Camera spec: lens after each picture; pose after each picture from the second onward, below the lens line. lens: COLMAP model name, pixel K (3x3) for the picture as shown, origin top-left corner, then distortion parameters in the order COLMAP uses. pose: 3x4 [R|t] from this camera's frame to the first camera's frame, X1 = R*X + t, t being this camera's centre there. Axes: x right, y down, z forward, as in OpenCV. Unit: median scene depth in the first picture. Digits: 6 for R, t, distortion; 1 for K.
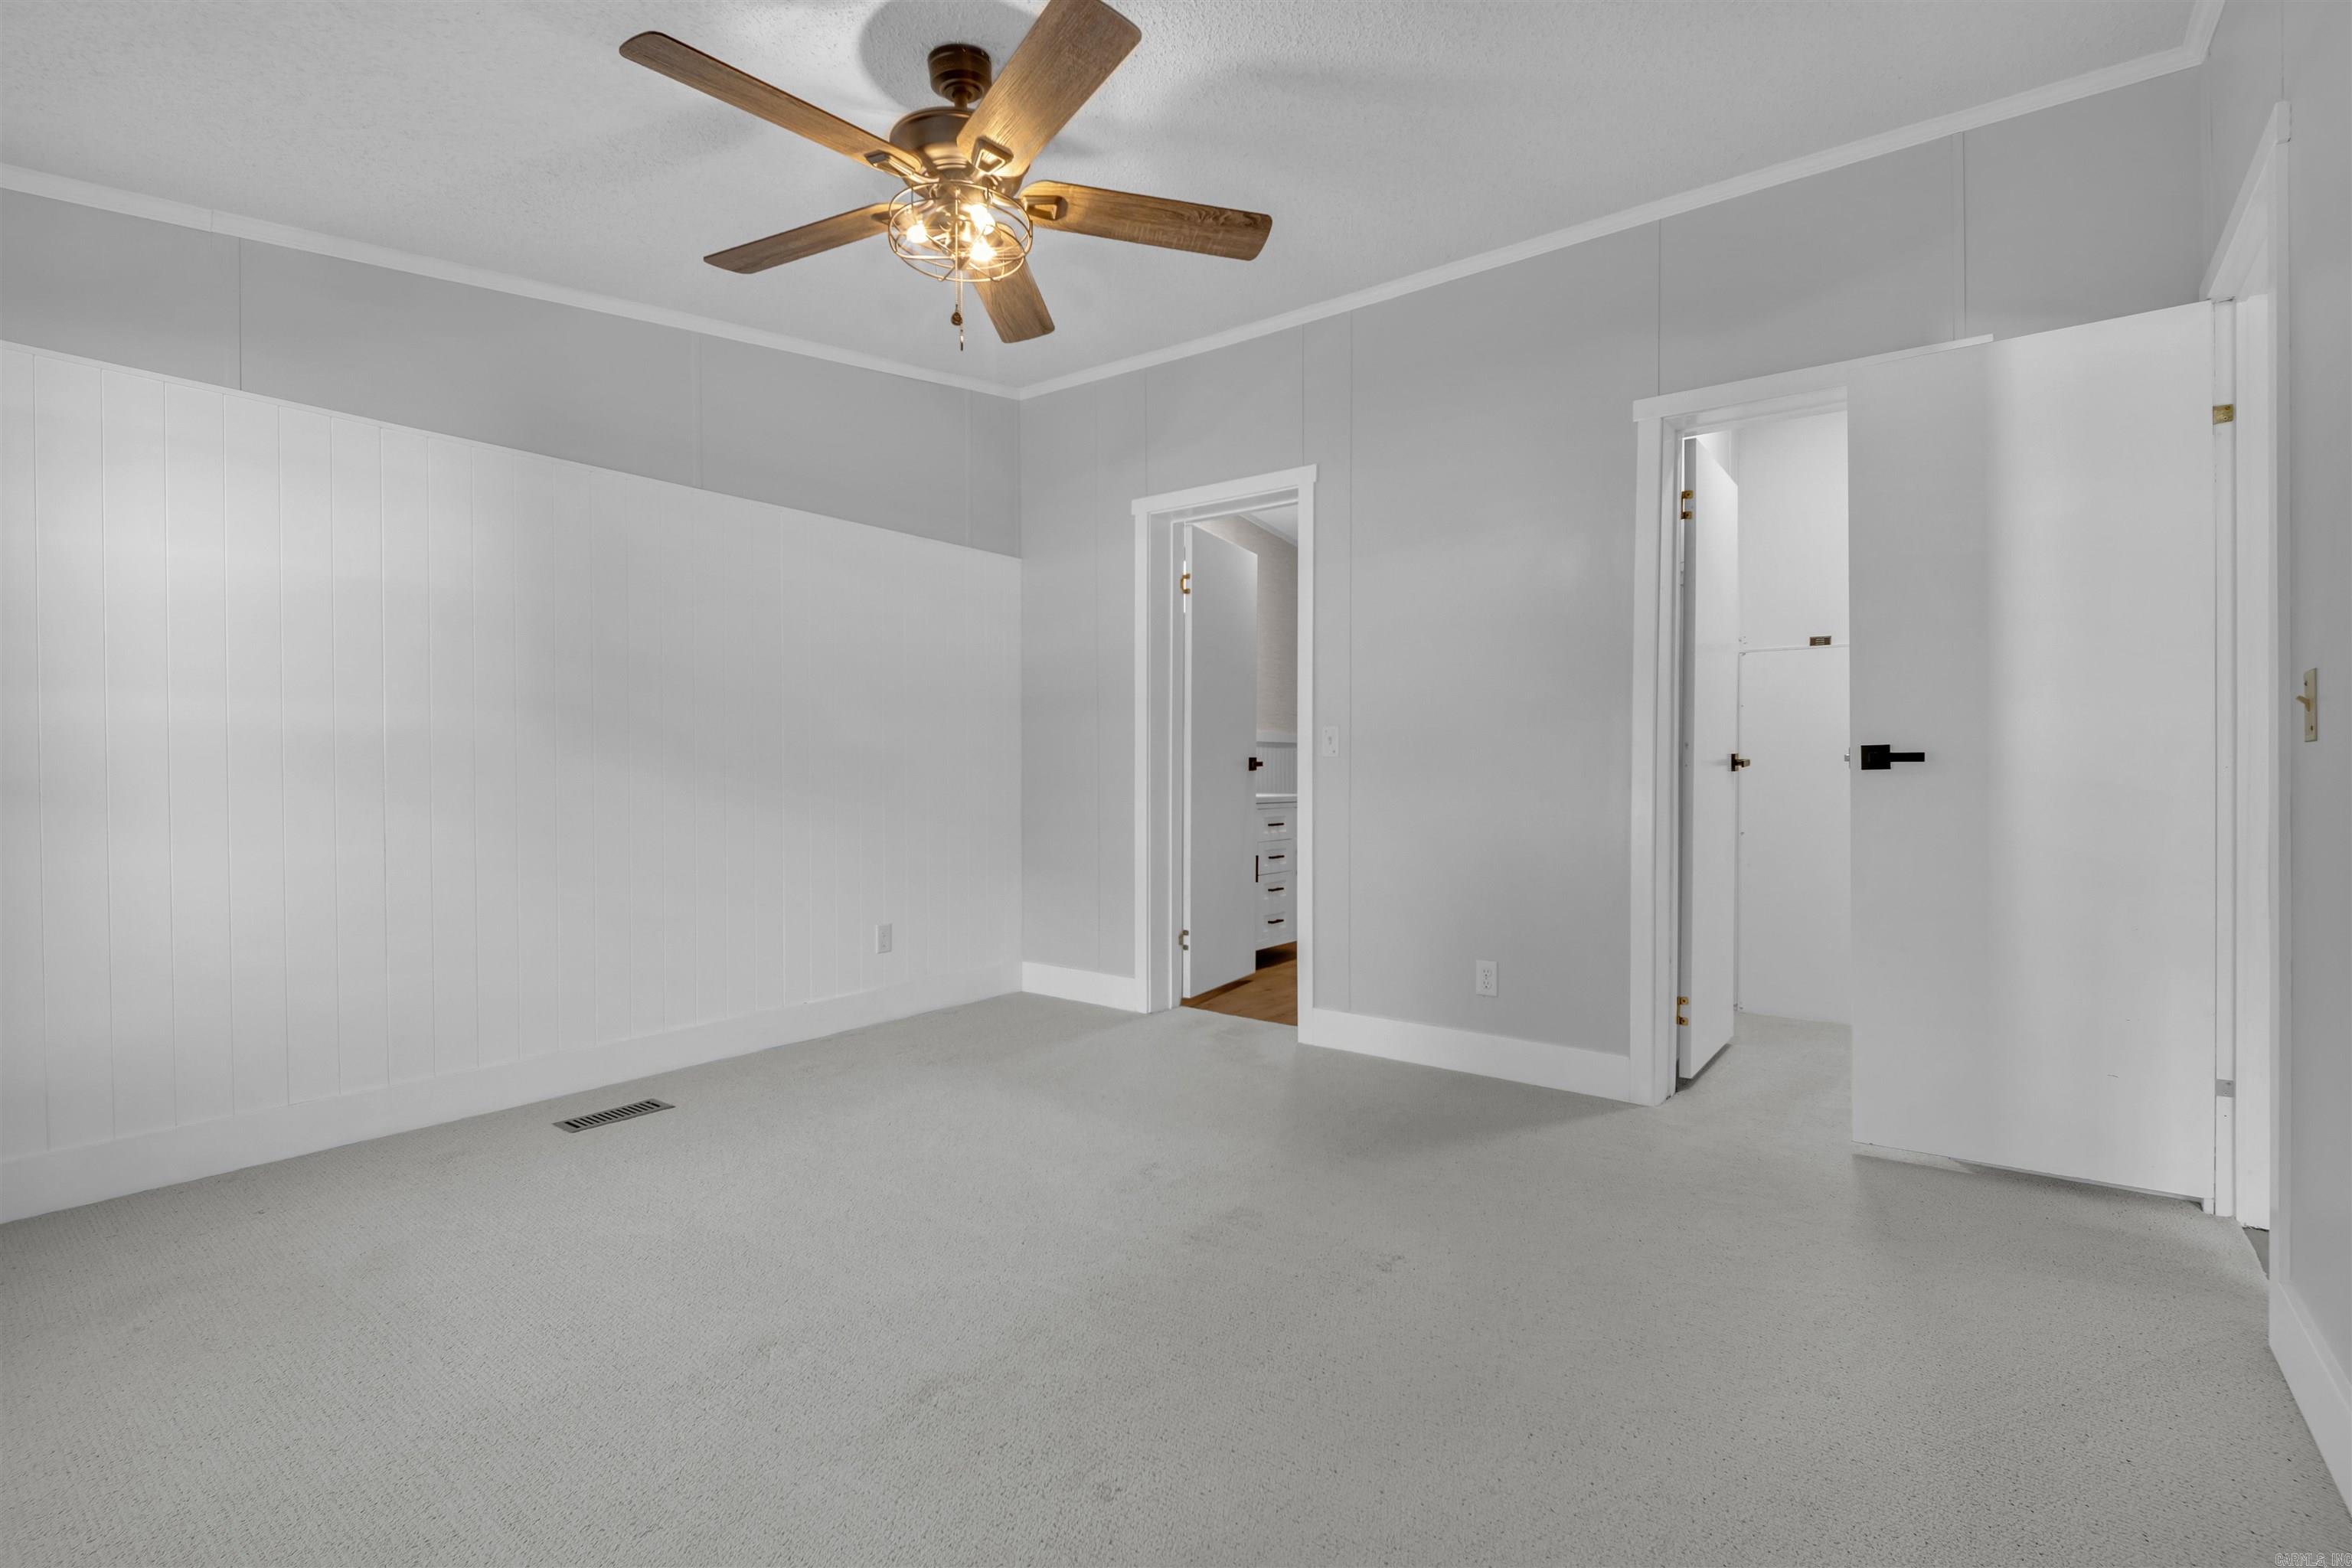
lens RADIAL K [[1049.7, 0, 1176.0], [0, 1049.7, 784.0], [0, 0, 1]] dist [-0.004702, -0.001337]
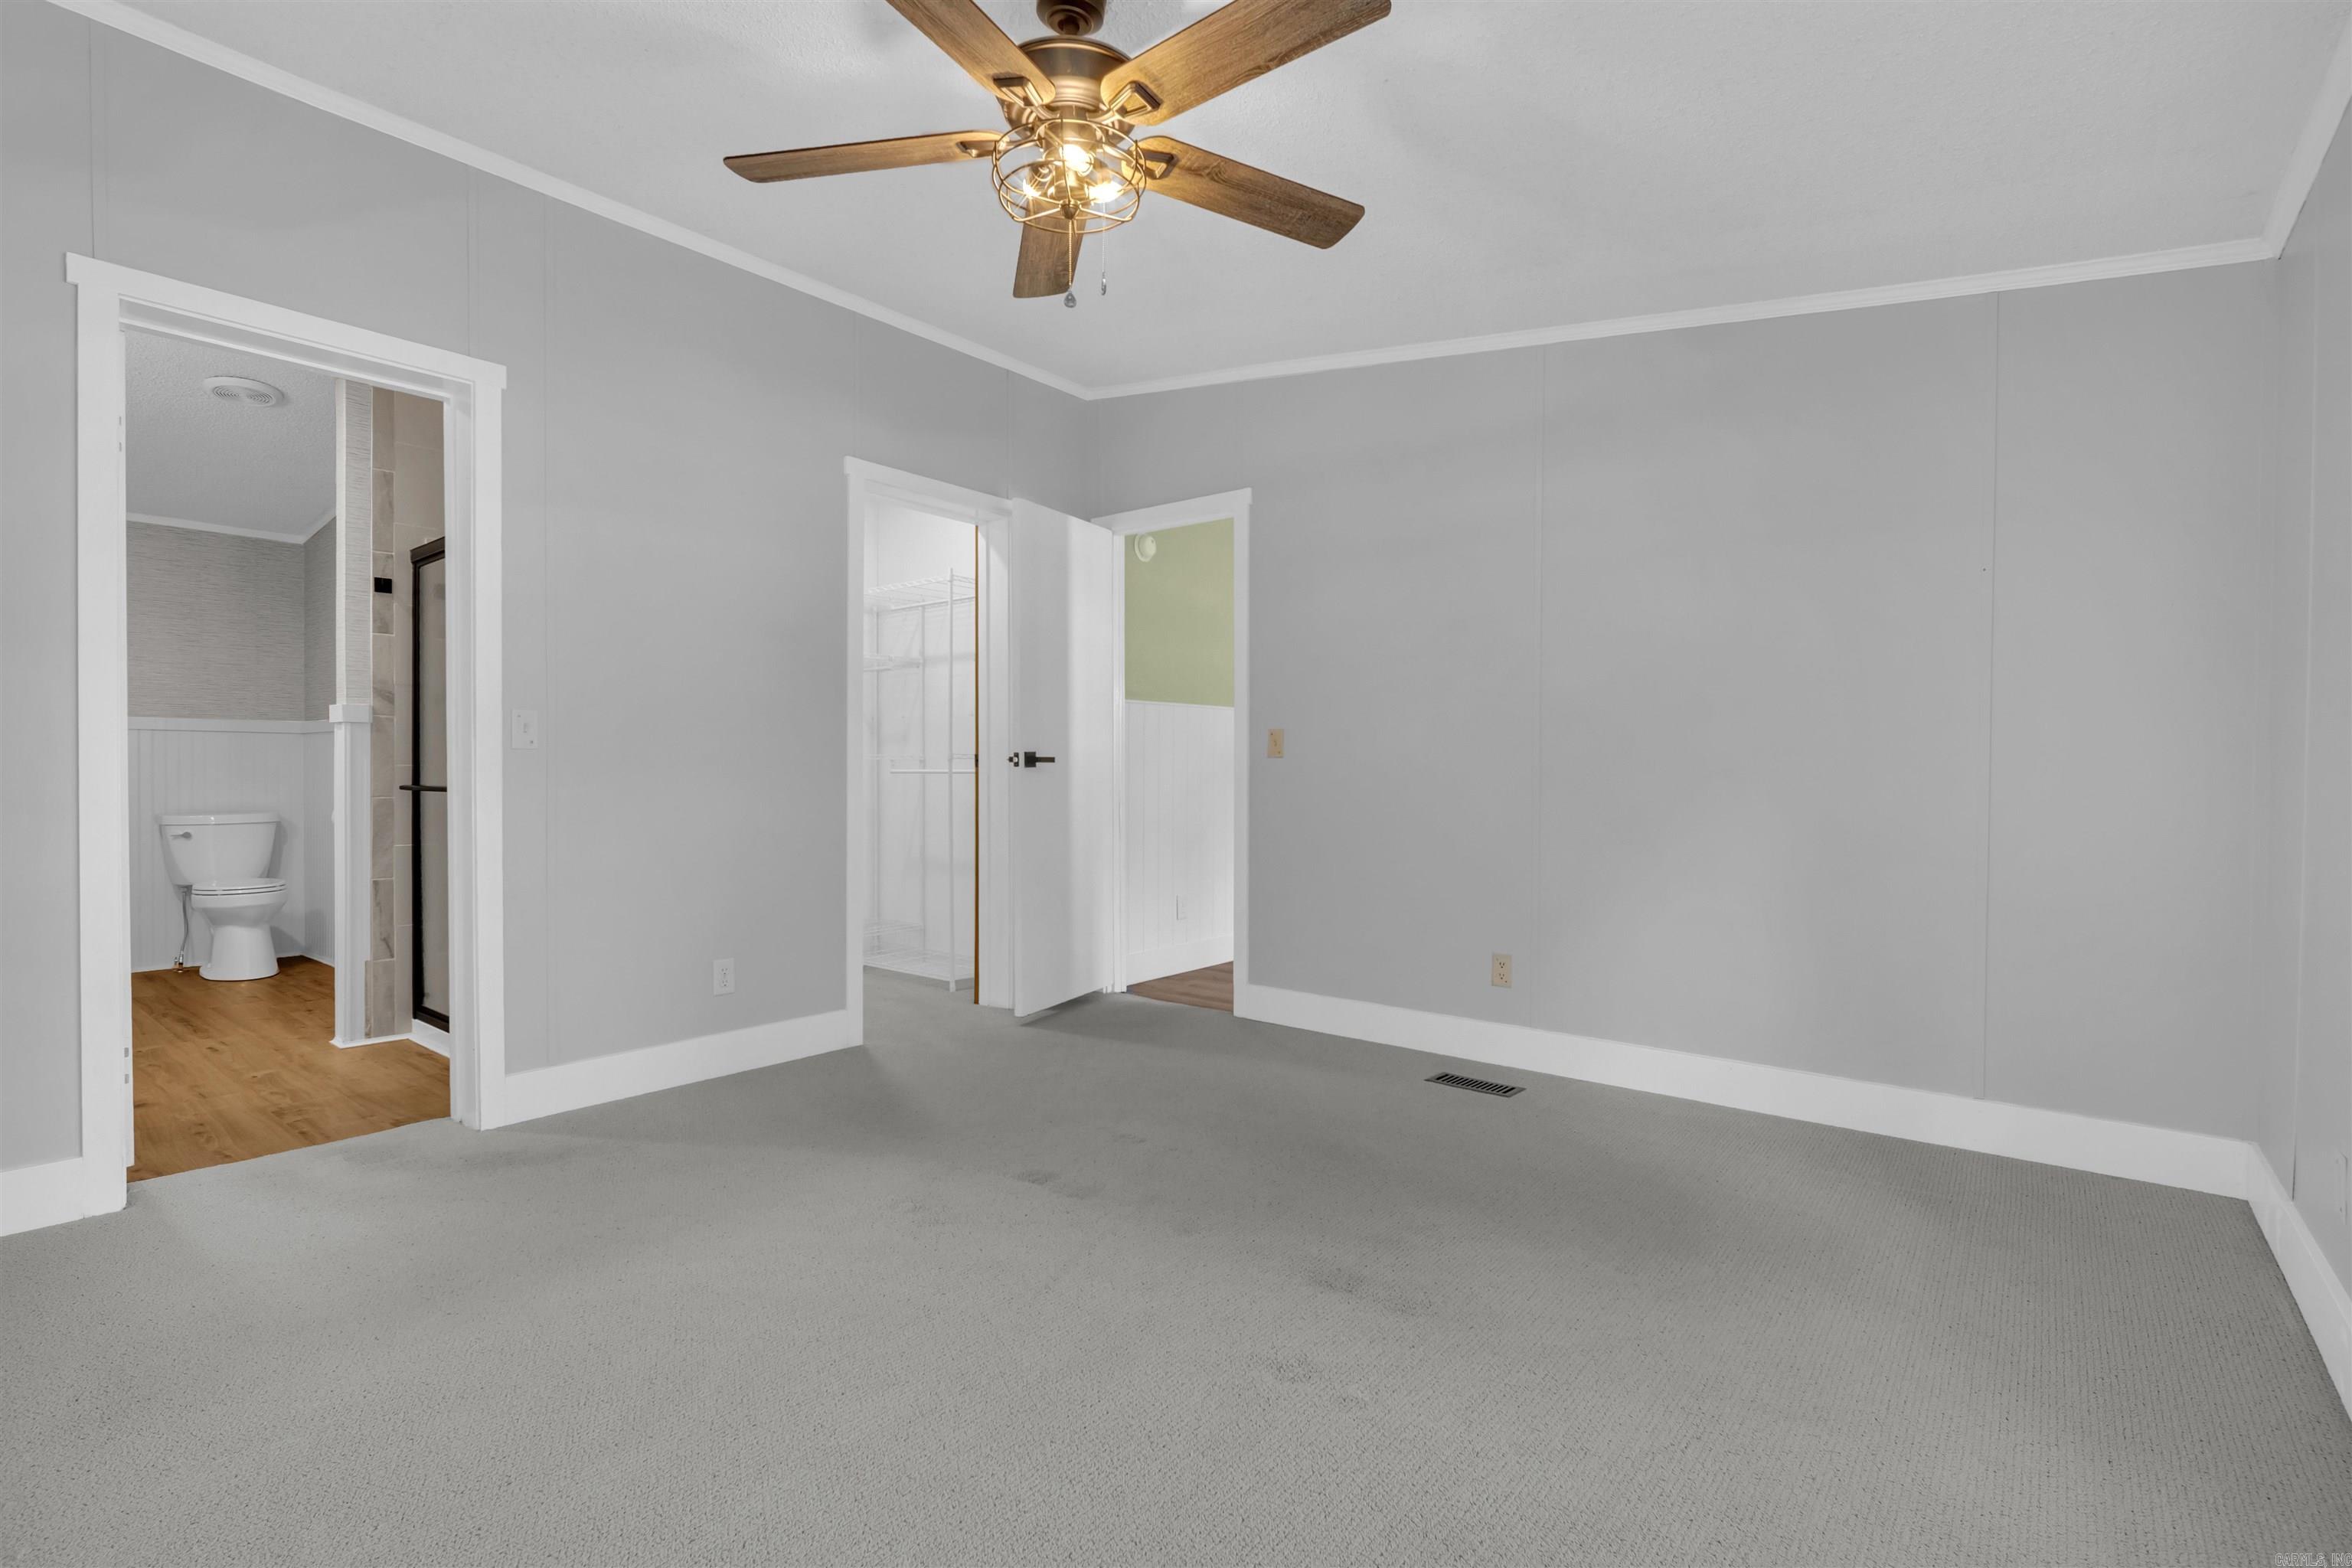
lens RADIAL K [[1083.1, 0, 1176.6], [0, 1083.1, 774.0], [0, 0, 1]] dist [0.003816, -0.006607]
pose [[0.029243, -0.006274, 0.999553, -0.717244], [0.008895, 0.999942, 0.006016, -0.008663], [-0.999533, 0.008715, 0.029297, 0.542840]]
